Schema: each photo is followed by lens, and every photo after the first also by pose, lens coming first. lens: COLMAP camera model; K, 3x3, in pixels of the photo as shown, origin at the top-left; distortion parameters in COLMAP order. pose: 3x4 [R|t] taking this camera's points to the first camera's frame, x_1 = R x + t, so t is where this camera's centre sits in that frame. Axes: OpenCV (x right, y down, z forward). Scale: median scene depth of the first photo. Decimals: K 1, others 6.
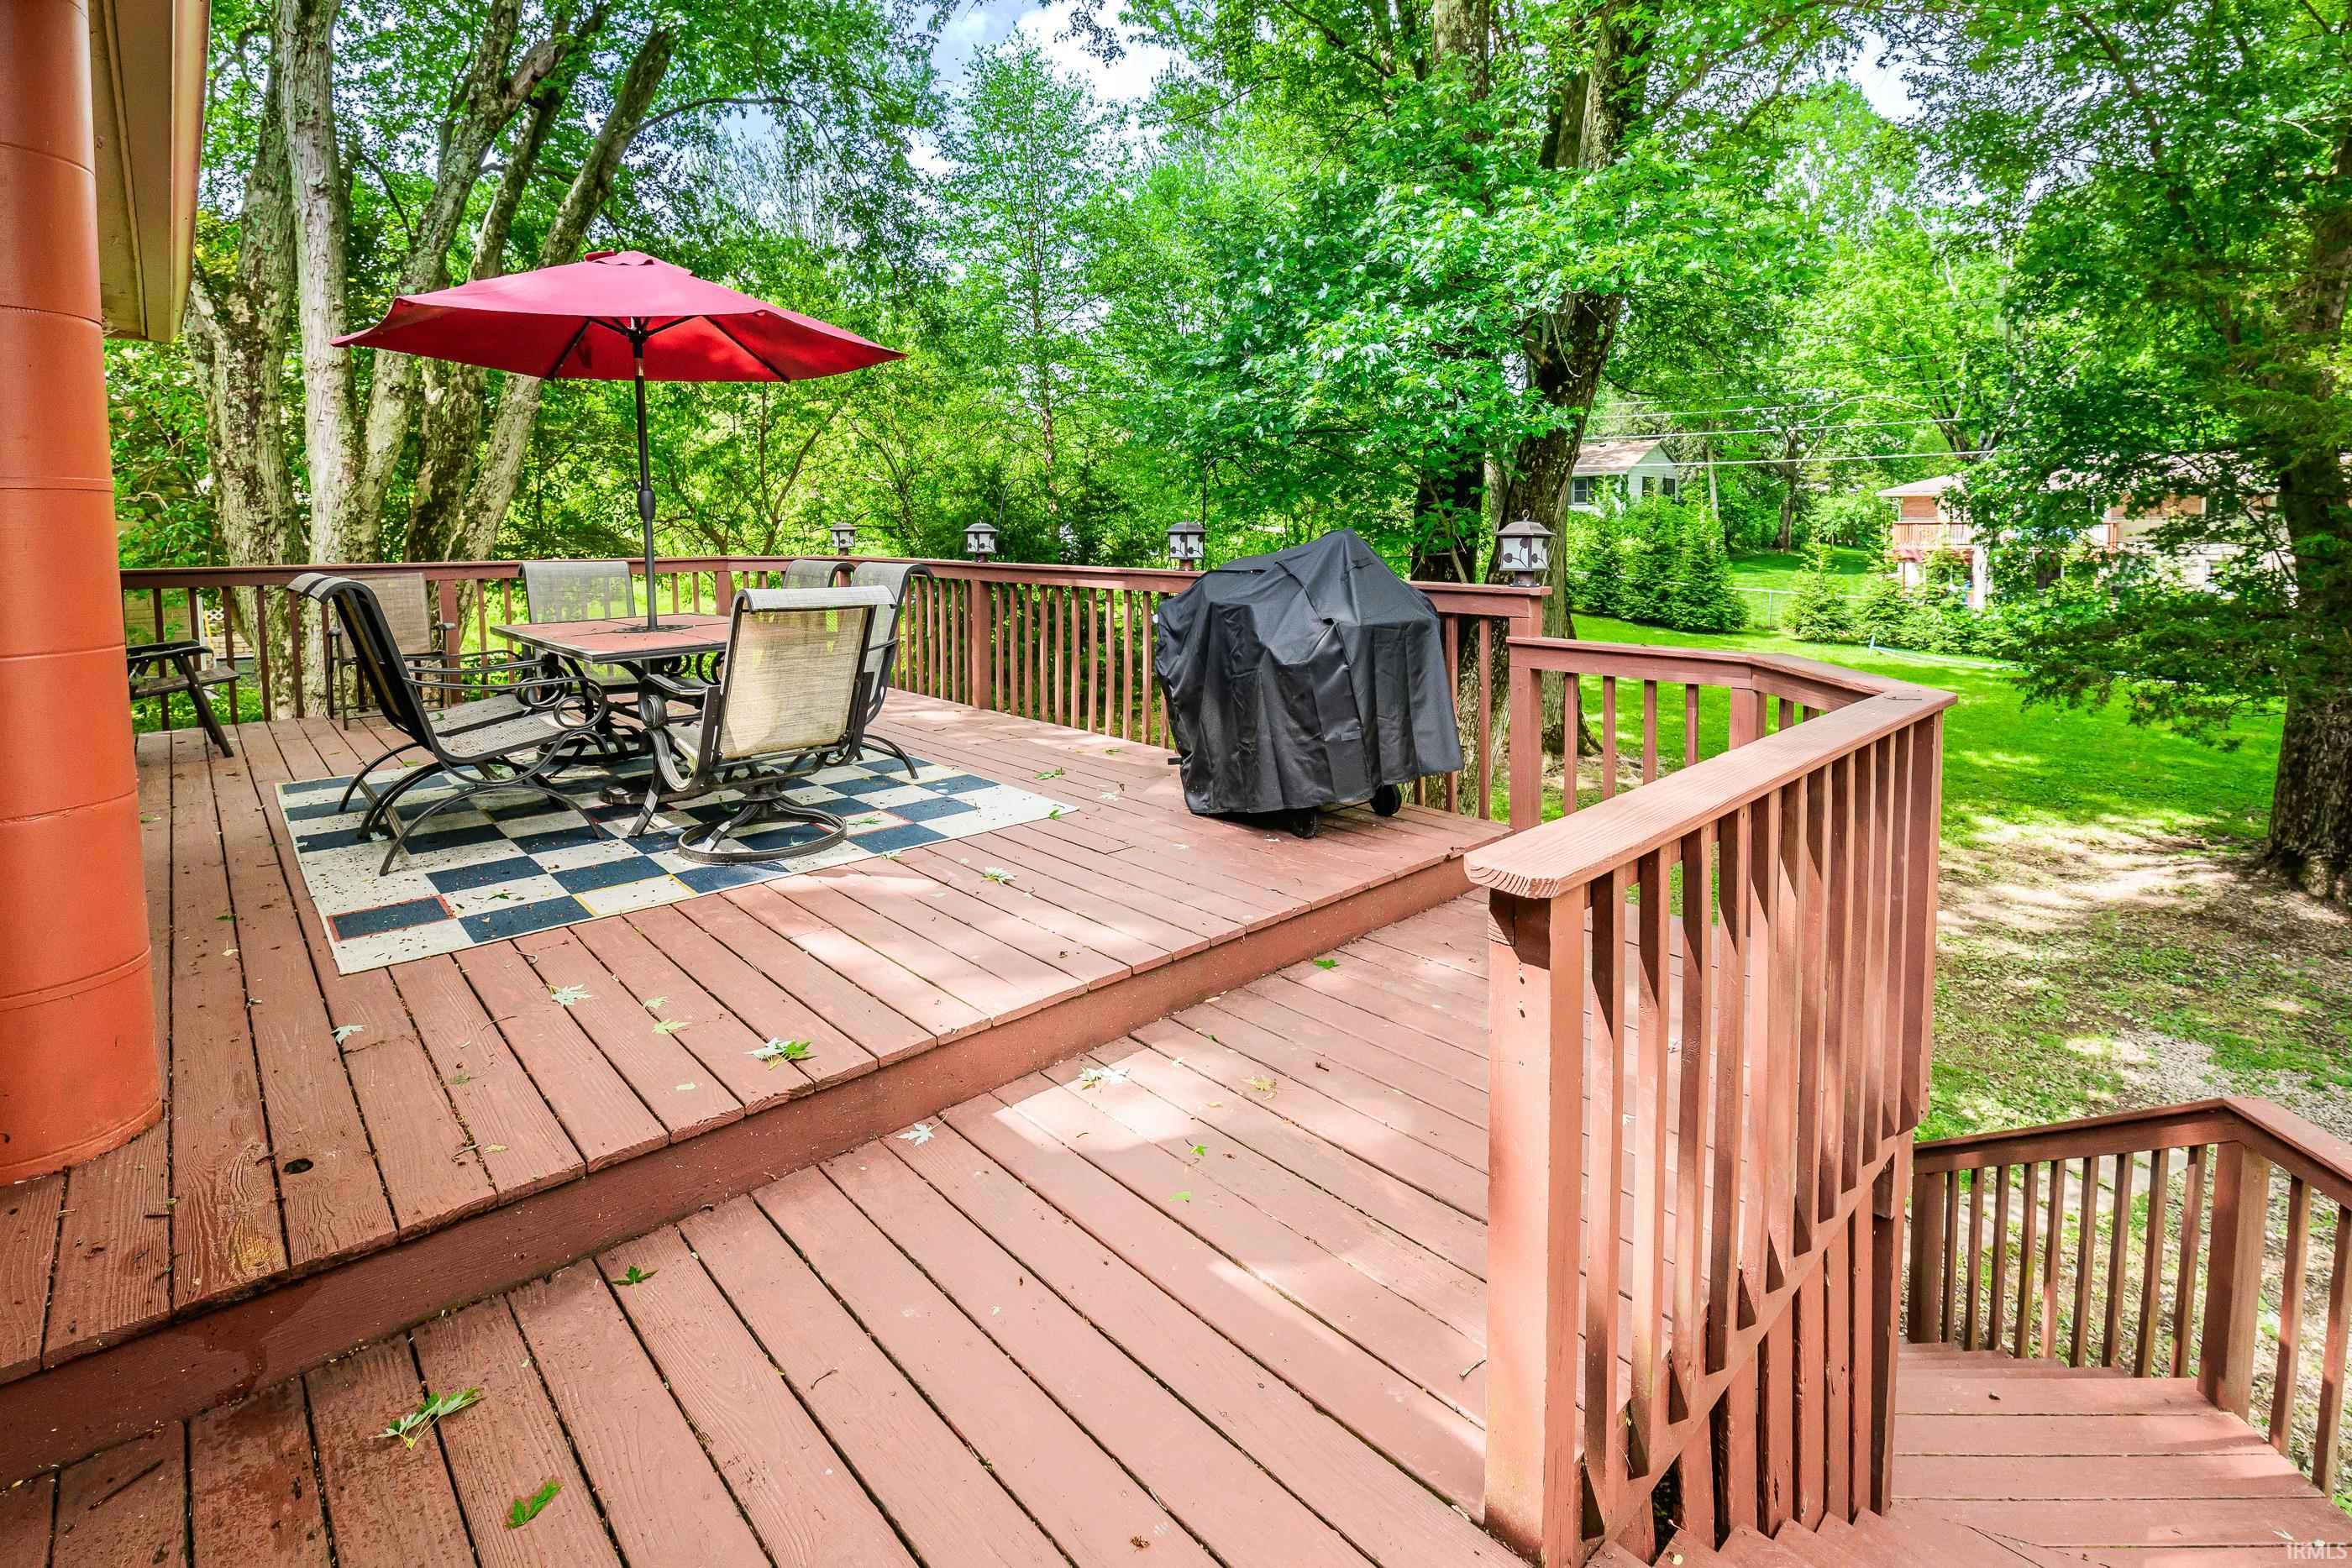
lens RADIAL K [[1149.5, 0, 1231.1], [0, 1149.5, 693.9], [0, 0, 1]] dist [-0.005017, -0.001808]
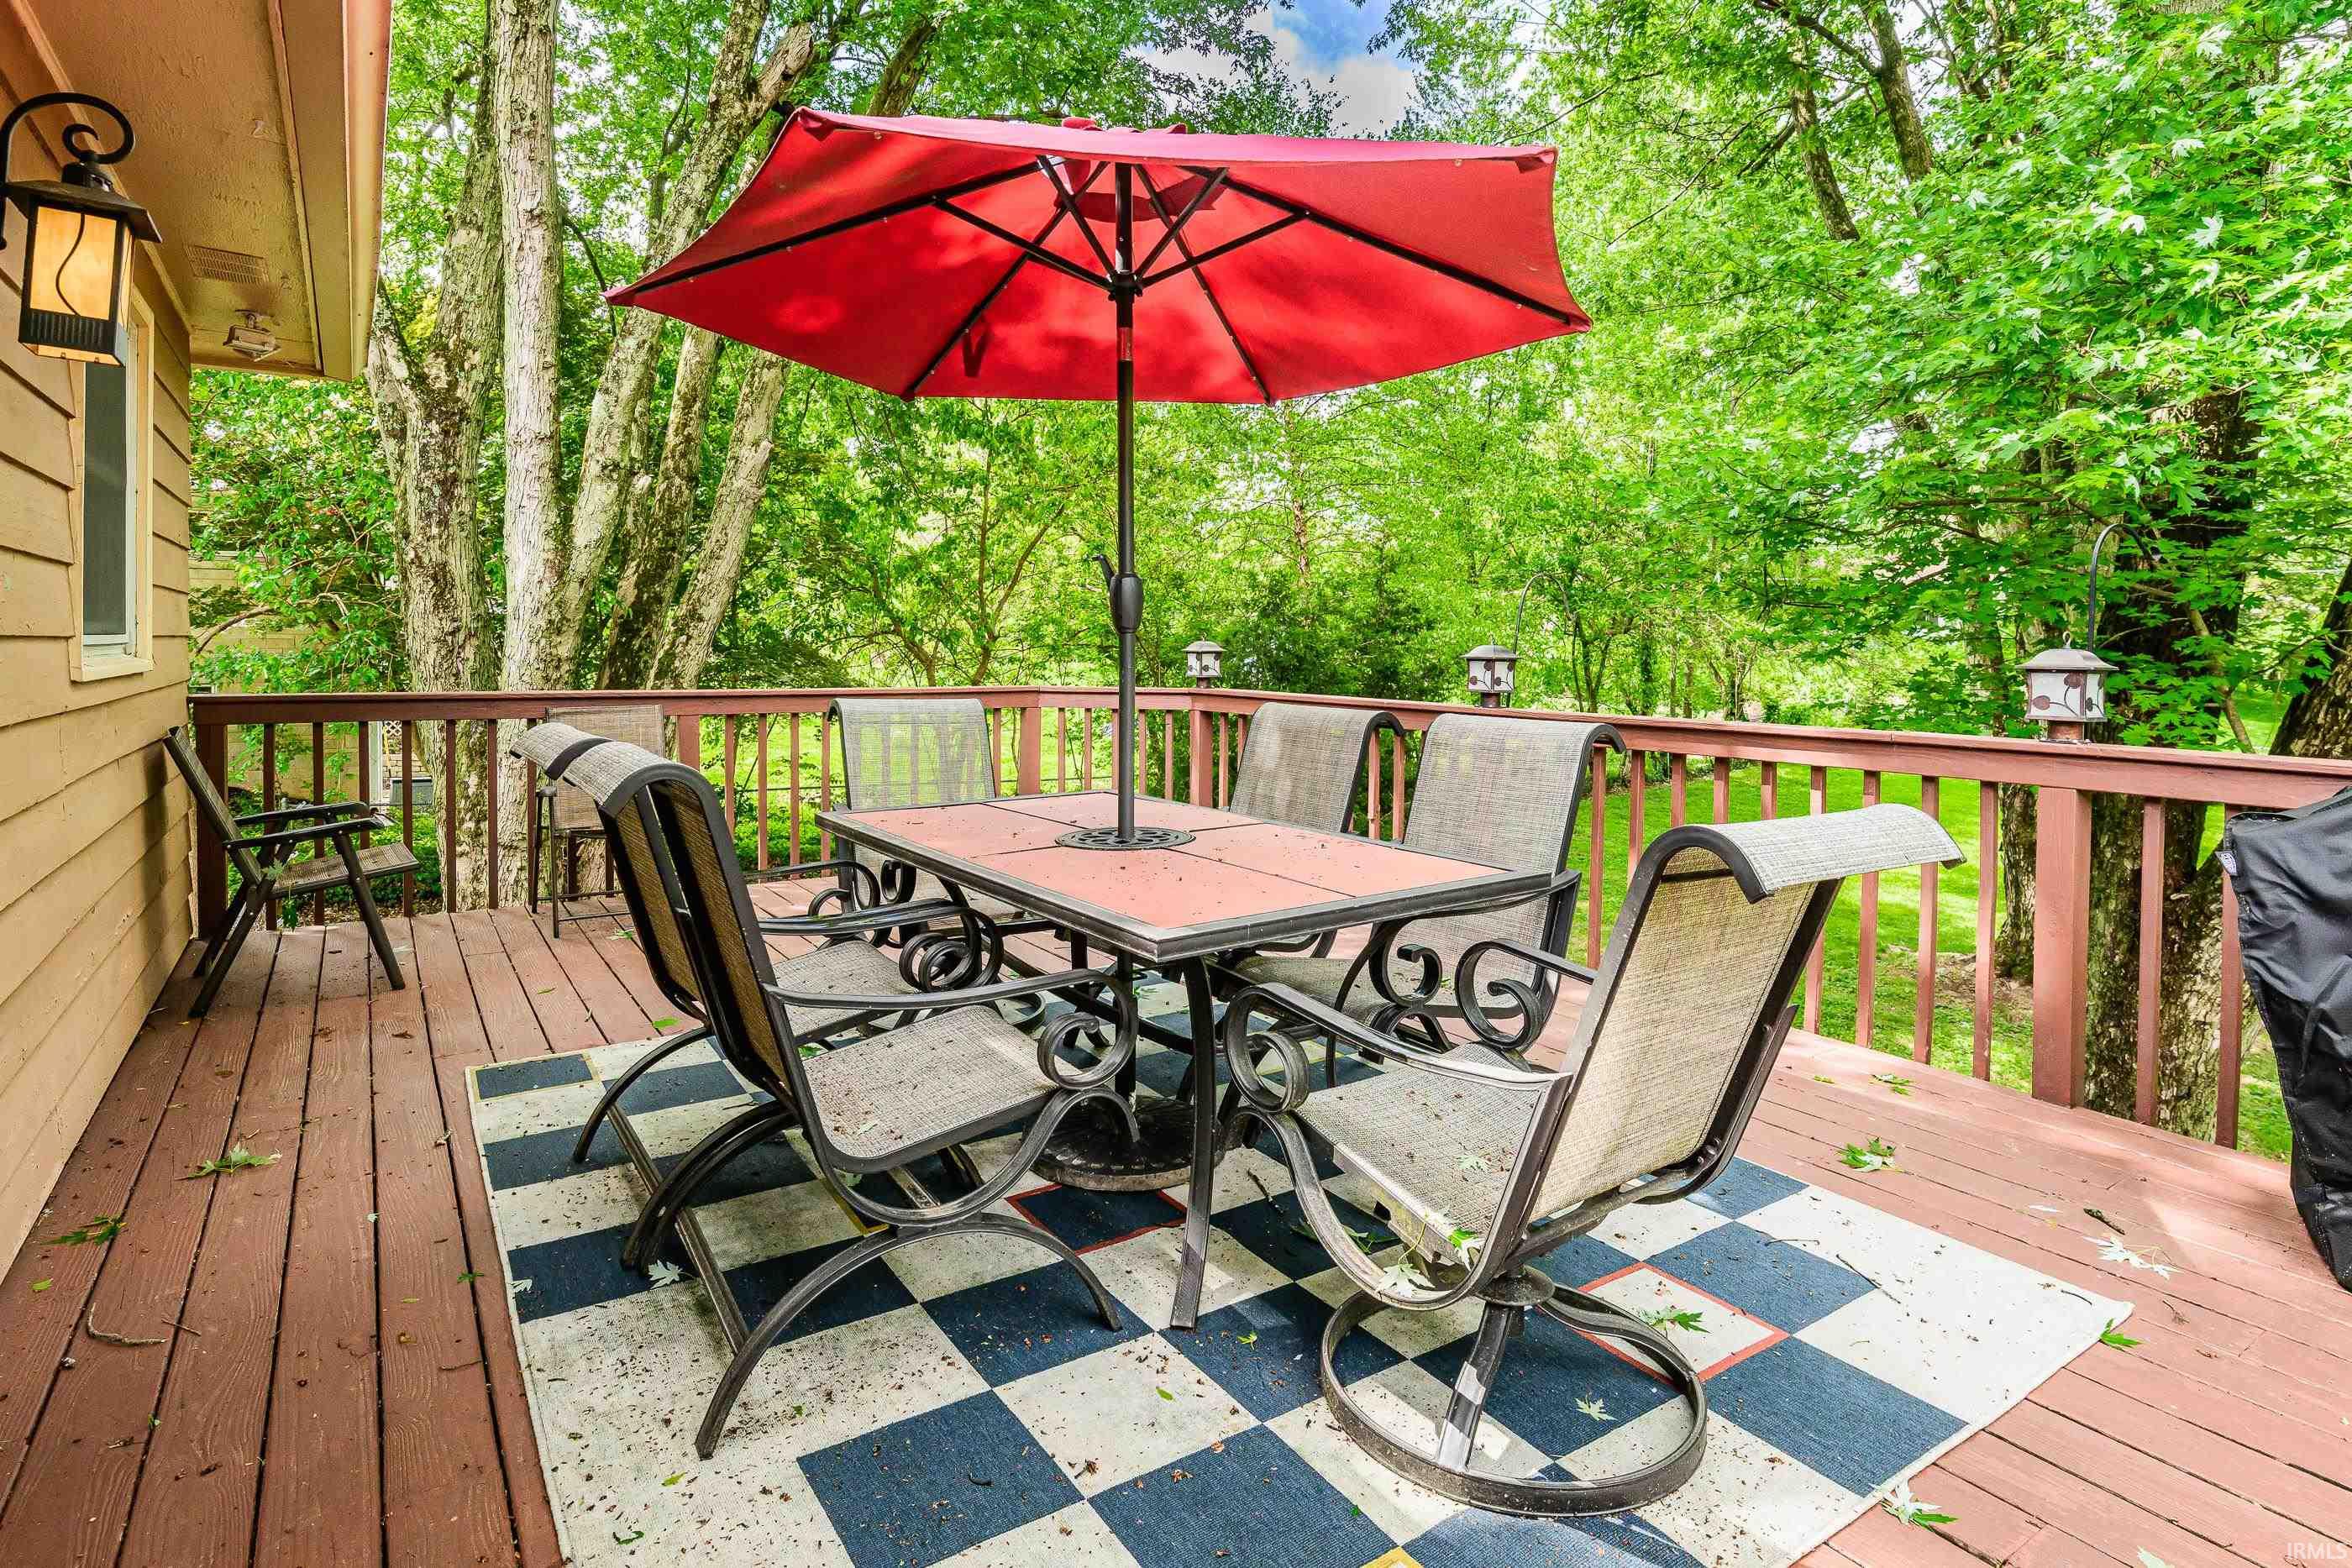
lens RADIAL K [[1231.4, 0, 1184.9], [0, 1231.4, 799.4], [0, 0, 1]] dist [0.005821, -0.001403]
pose [[0.987333, 0.031686, -0.155465, -0.188866], [-0.035106, 0.999197, -0.019300, -0.031818], [0.154729, 0.024513, 0.987653, 0.214427]]
